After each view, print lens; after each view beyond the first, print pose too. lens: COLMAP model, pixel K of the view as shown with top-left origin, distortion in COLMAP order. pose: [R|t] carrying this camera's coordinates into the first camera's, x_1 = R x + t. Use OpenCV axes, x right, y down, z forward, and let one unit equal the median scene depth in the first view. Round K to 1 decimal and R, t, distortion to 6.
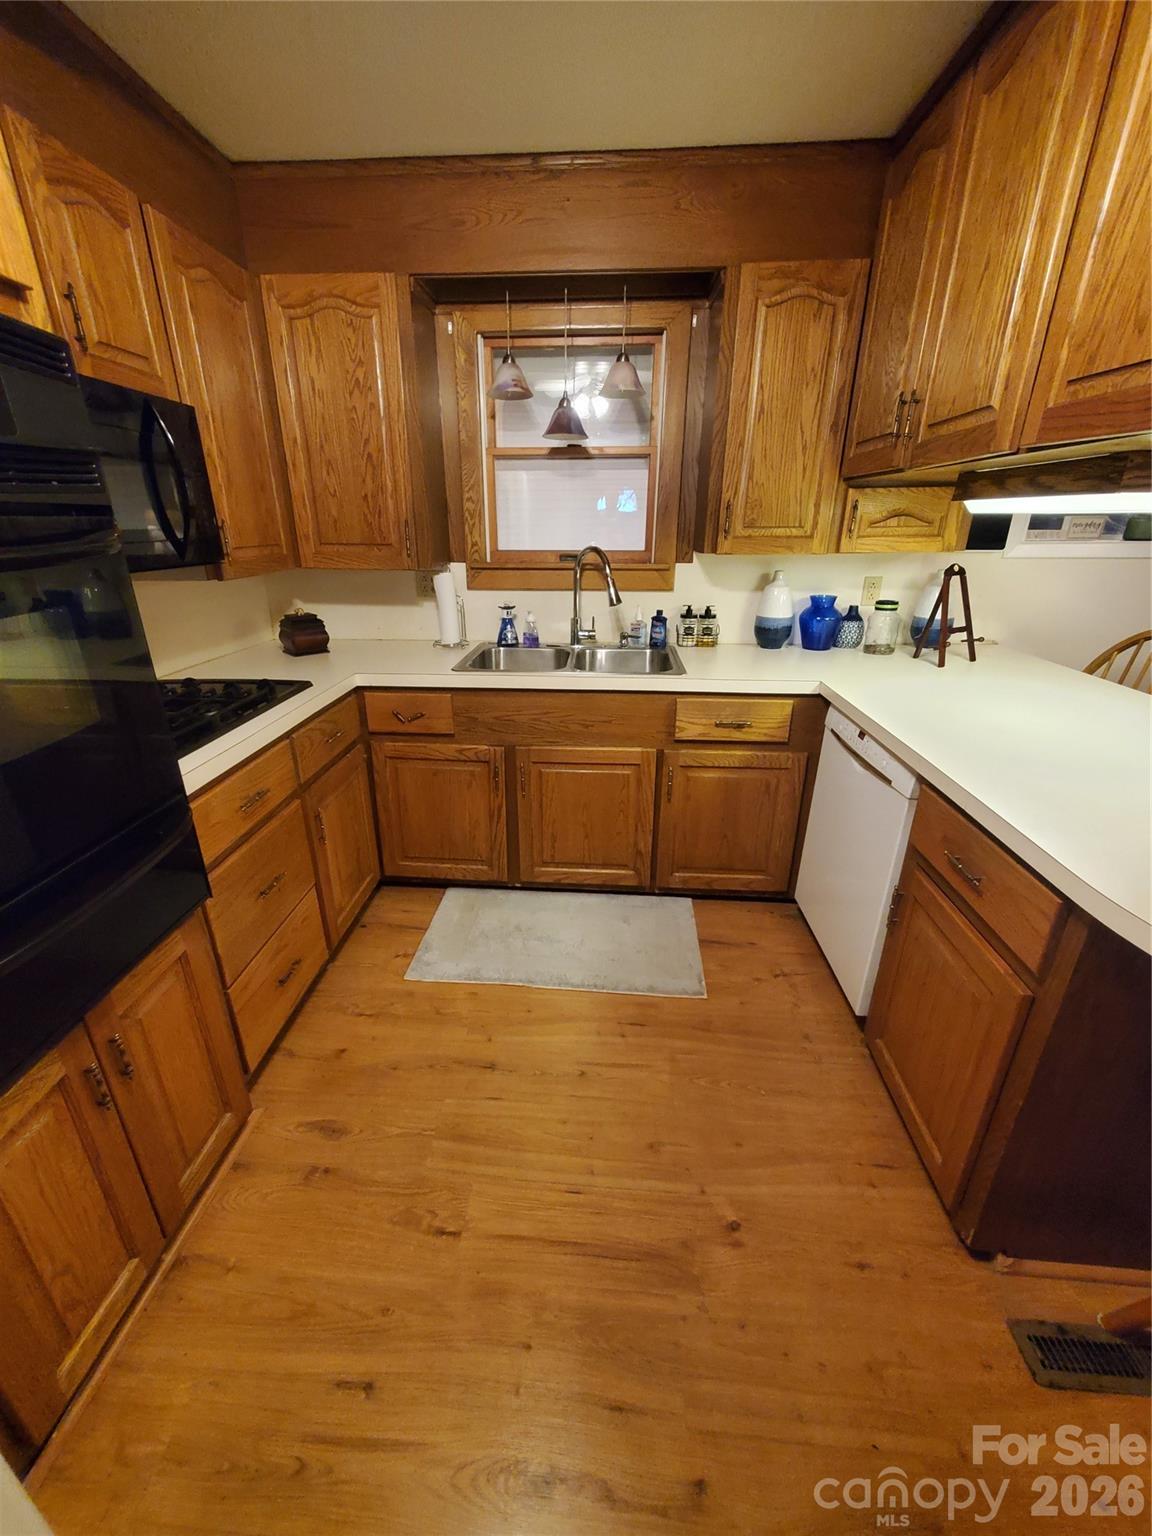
lens RADIAL K [[606.3, 0, 562.4], [0, 606.3, 763.3], [0, 0, 1]] dist [0.002491, -0.000102]
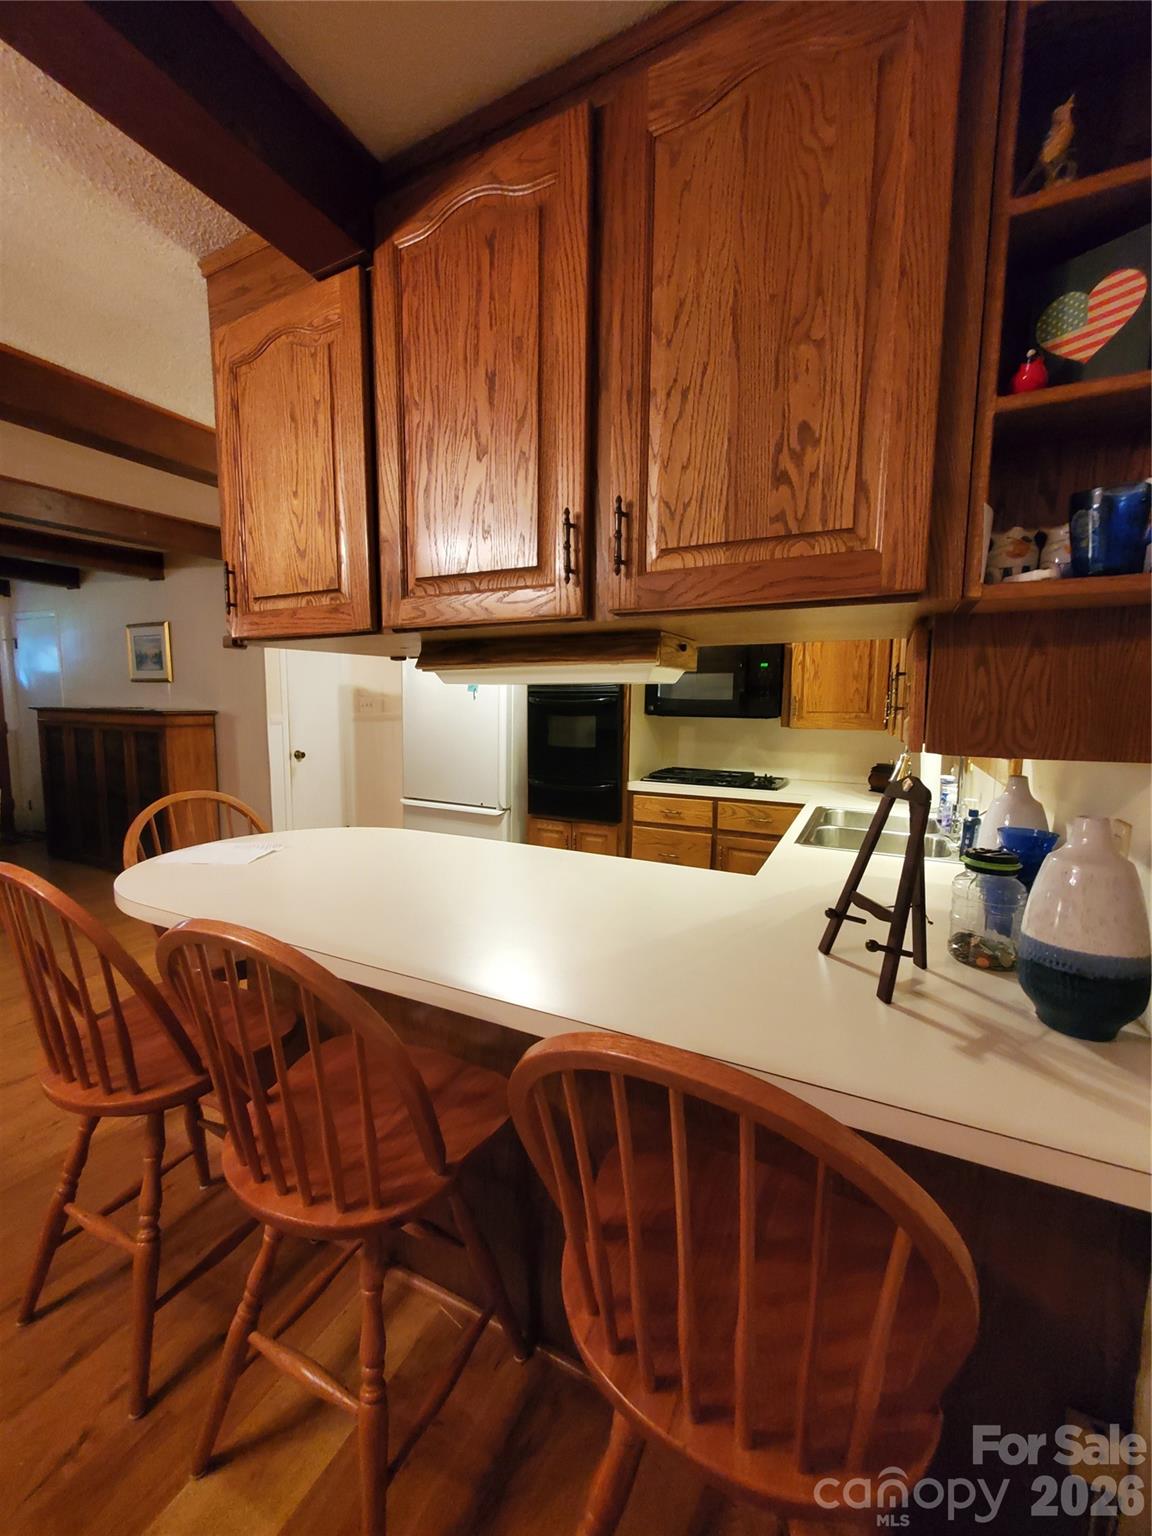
lens RADIAL K [[607.5, 0, 560.2], [0, 607.5, 761.2], [0, 0, 1]] dist [0.000243, -0.000340]
pose [[-0.391839, 0.093529, -0.915267, 1.178772], [-0.346678, 0.906482, 0.241050, -0.357188], [0.852218, 0.411756, -0.322771, 0.907047]]
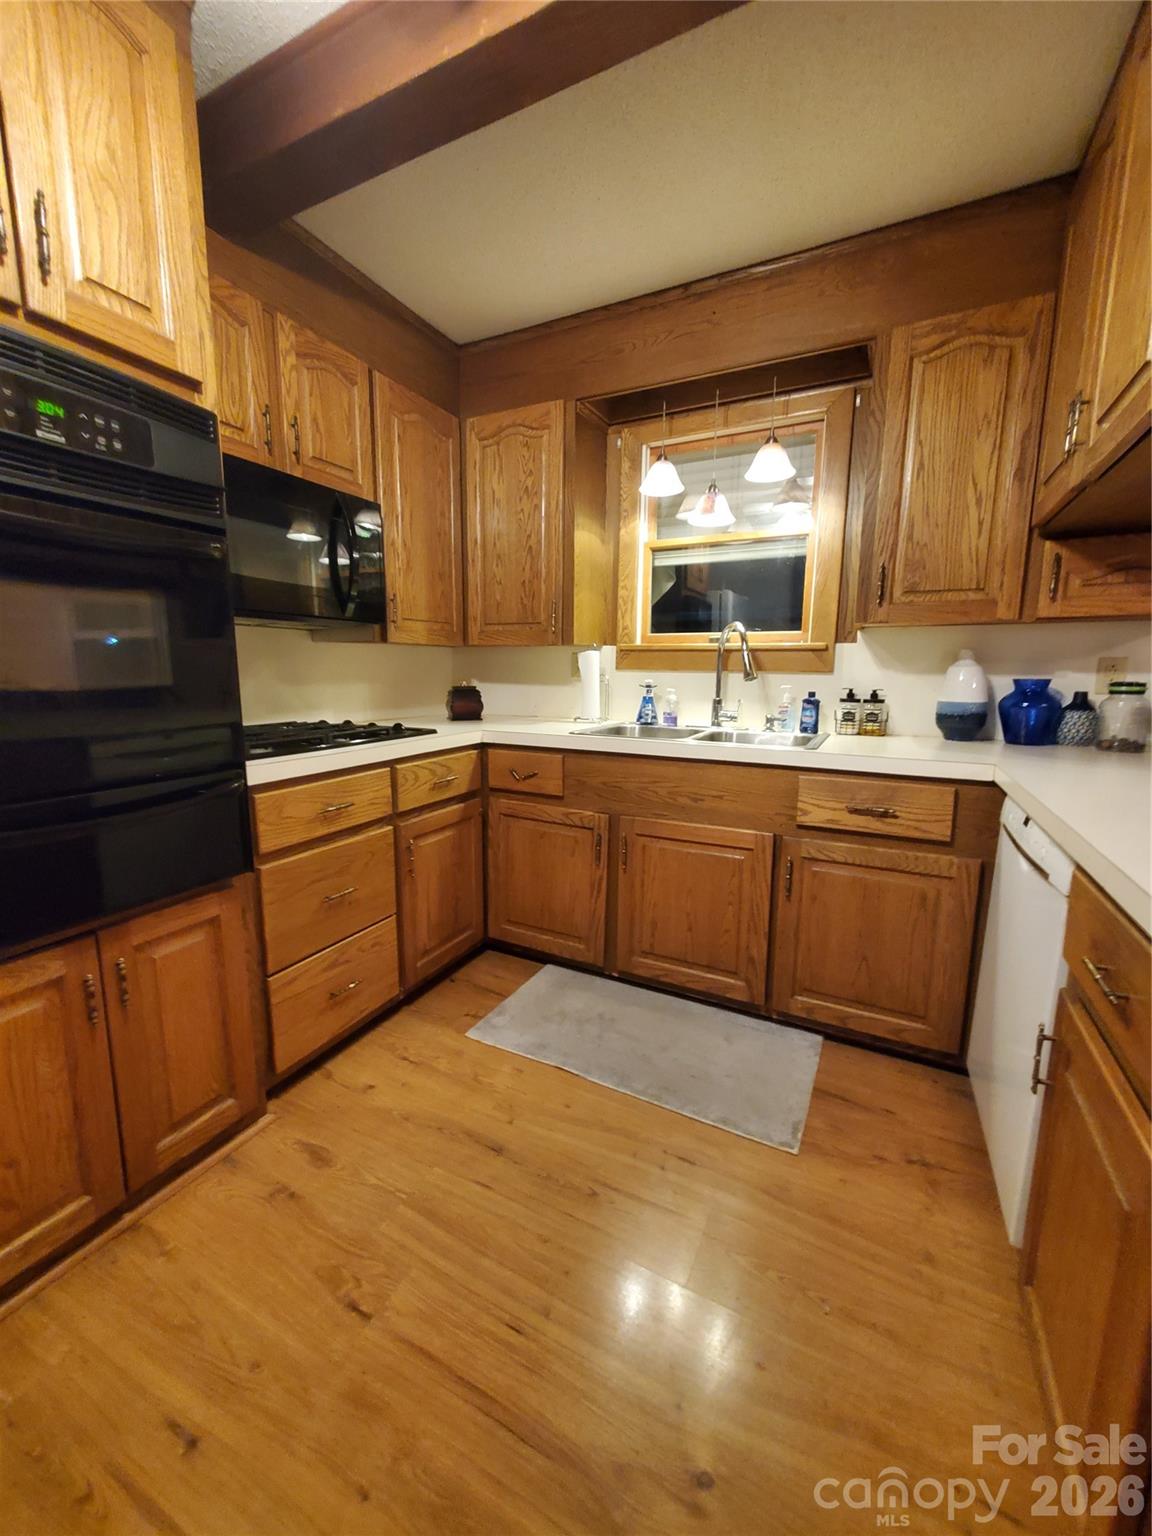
lens RADIAL K [[607.8, 0, 564.9], [0, 607.8, 764.3], [0, 0, 1]] dist [0.002167, 0.000346]
pose [[0.919606, 0.069279, -0.386686, 0.207592], [-0.152375, 0.970169, -0.188557, 0.088439], [0.362088, 0.232320, 0.902729, 0.093951]]
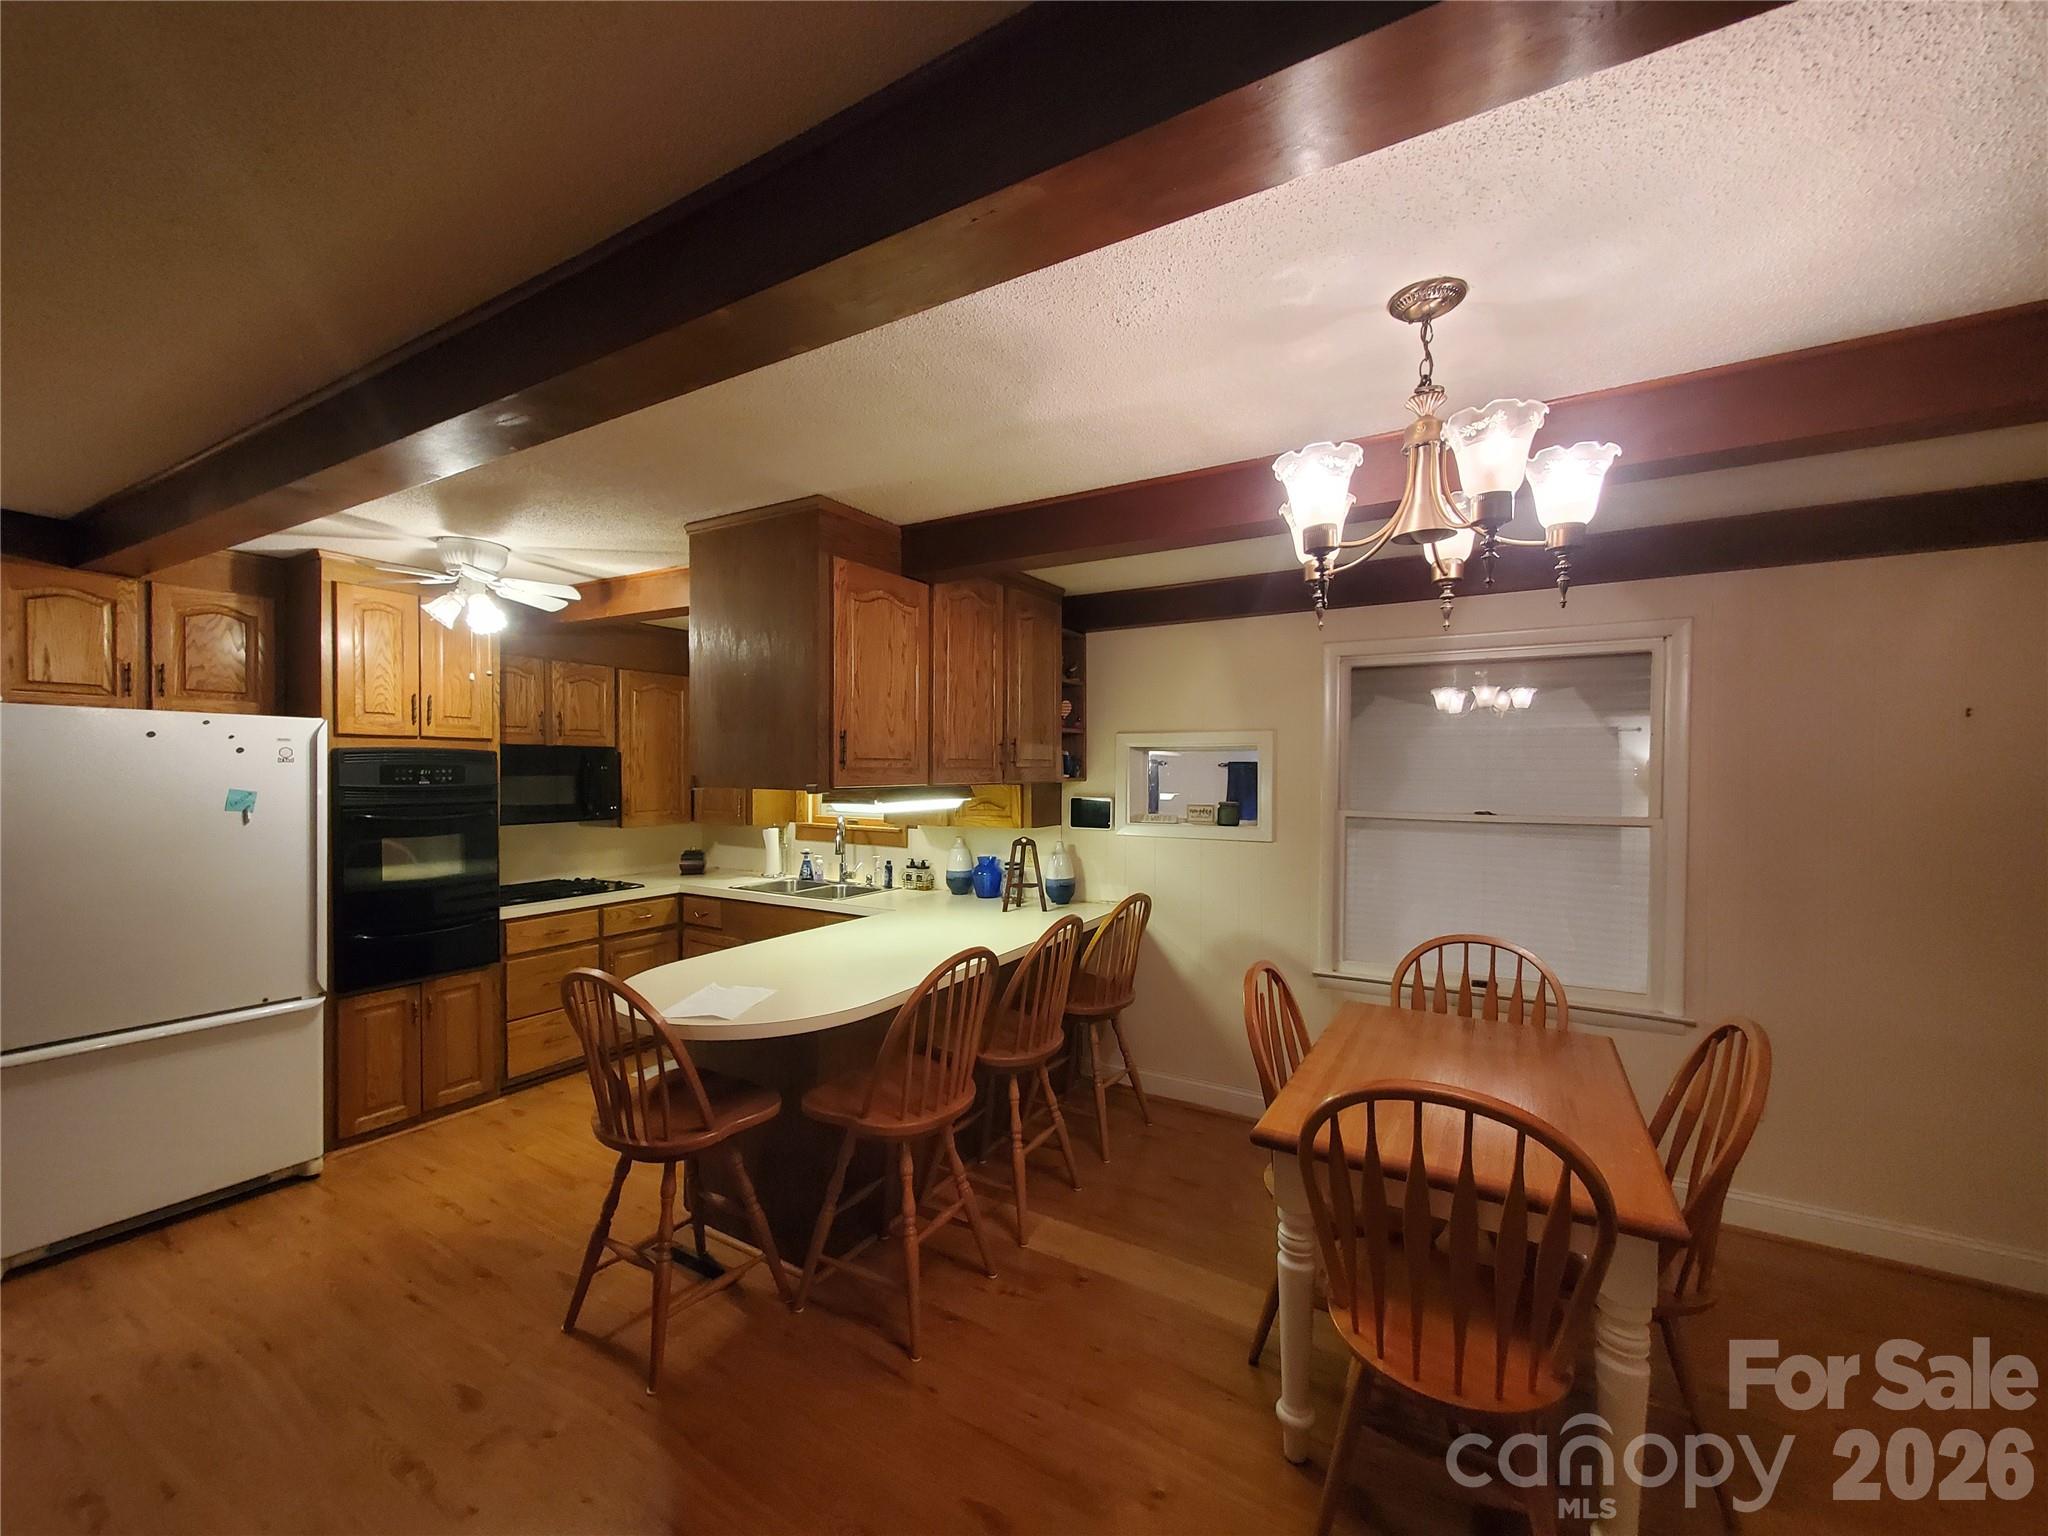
lens RADIAL K [[813.4, 0, 1021.8], [0, 813.4, 786.6], [0, 0, 1]] dist [0.003024, 0.000327]
pose [[0.897544, 0.015992, -0.440636, 1.428821], [-0.168778, 0.935692, -0.309830, 0.127177], [0.407344, 0.352456, 0.842523, -0.563534]]
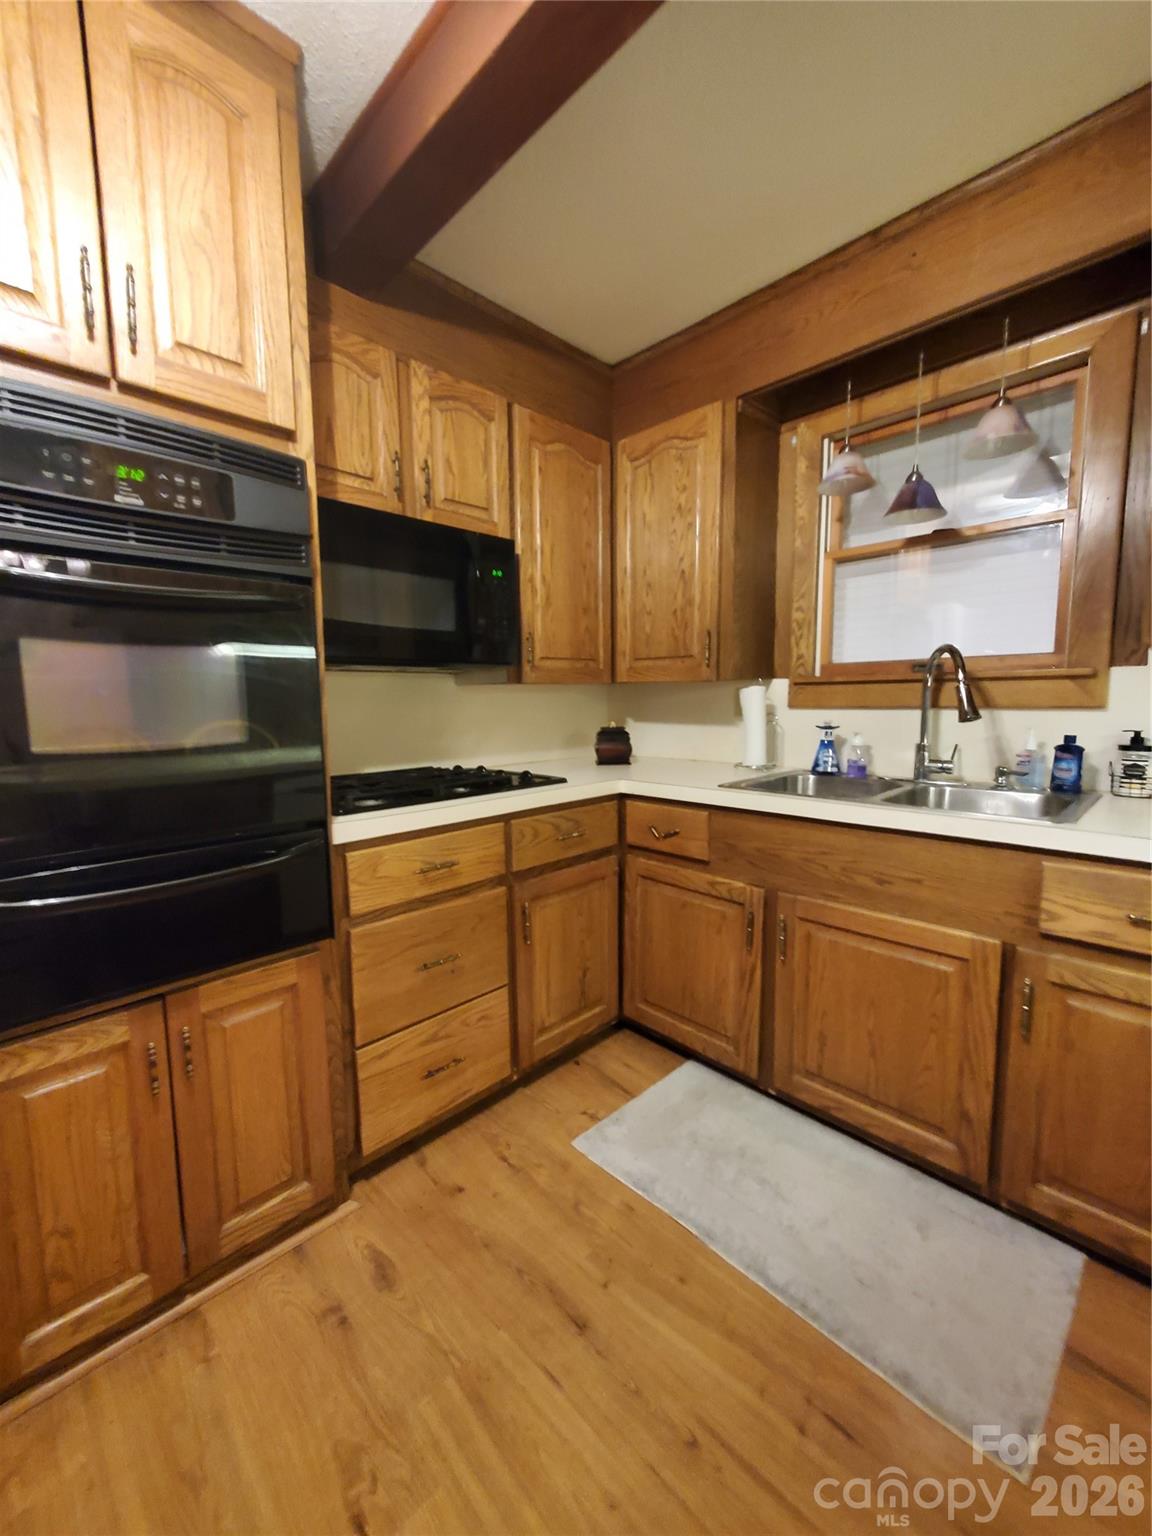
lens RADIAL K [[610.0, 0, 565.3], [0, 610.0, 762.9], [0, 0, 1]] dist [0.003024, 0.000327]
pose [[0.747510, 0.061114, -0.661433, 0.220465], [-0.233125, 0.956556, -0.175081, 0.014408], [0.621998, 0.285071, 0.729282, 0.236802]]
